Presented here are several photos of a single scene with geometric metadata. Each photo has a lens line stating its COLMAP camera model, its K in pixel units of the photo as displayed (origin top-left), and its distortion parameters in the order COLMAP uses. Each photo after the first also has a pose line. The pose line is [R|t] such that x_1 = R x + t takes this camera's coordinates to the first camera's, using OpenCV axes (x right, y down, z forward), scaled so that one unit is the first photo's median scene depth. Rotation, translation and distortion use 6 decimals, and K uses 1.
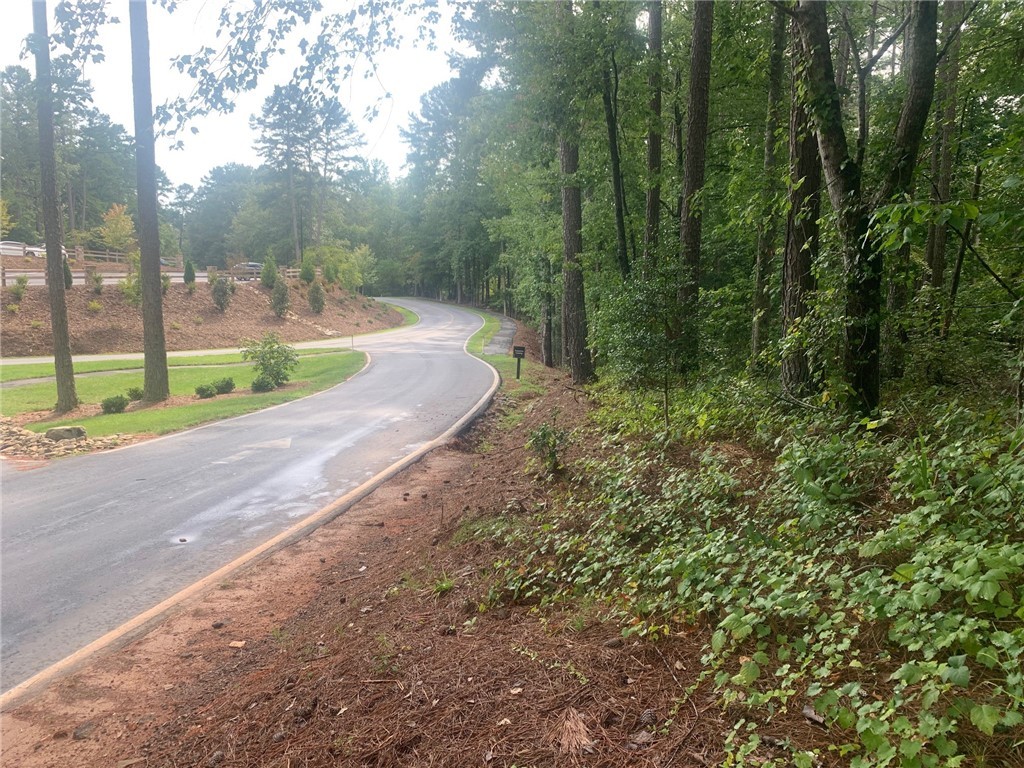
lens RADIAL K [[774.6, 0, 511.2], [0, 774.6, 383.4], [0, 0, 1]] dist [-0.002415, 0.000174]
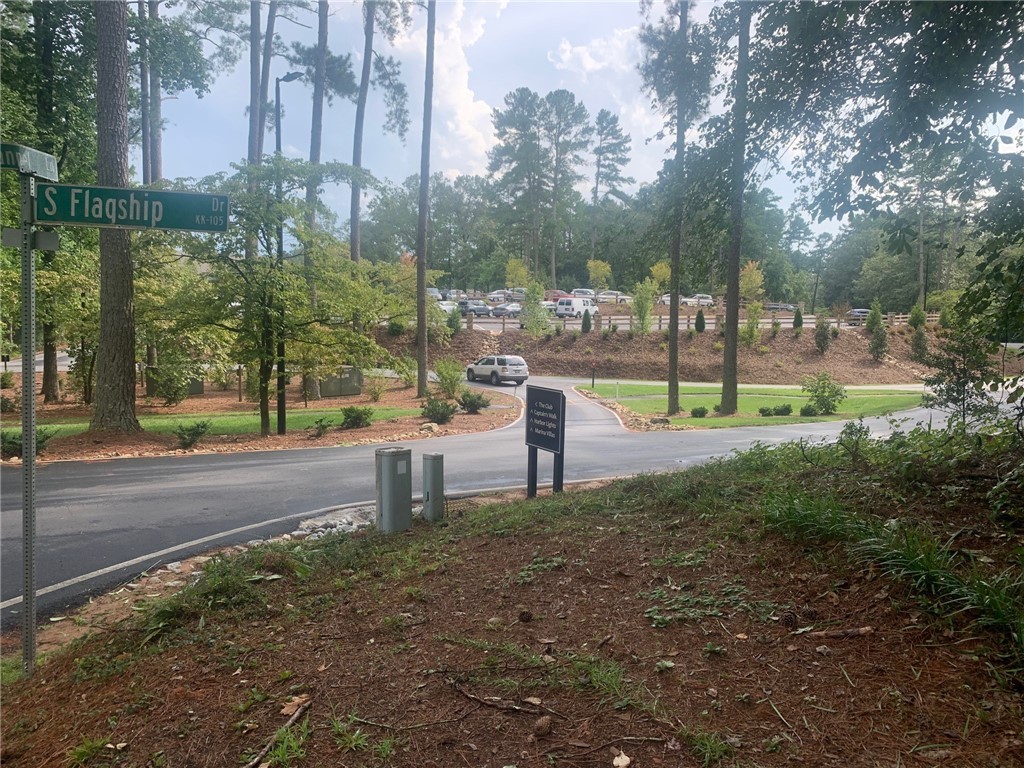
lens RADIAL K [[774.6, 0, 511.9], [0, 774.6, 385.9], [0, 0, 1]] dist [-0.002415, 0.000174]
pose [[0.708135, 0.063565, -0.703210, 0.098945], [-0.097990, 0.995149, -0.008721, 0.008419], [0.699245, 0.075083, 0.710928, -0.114960]]
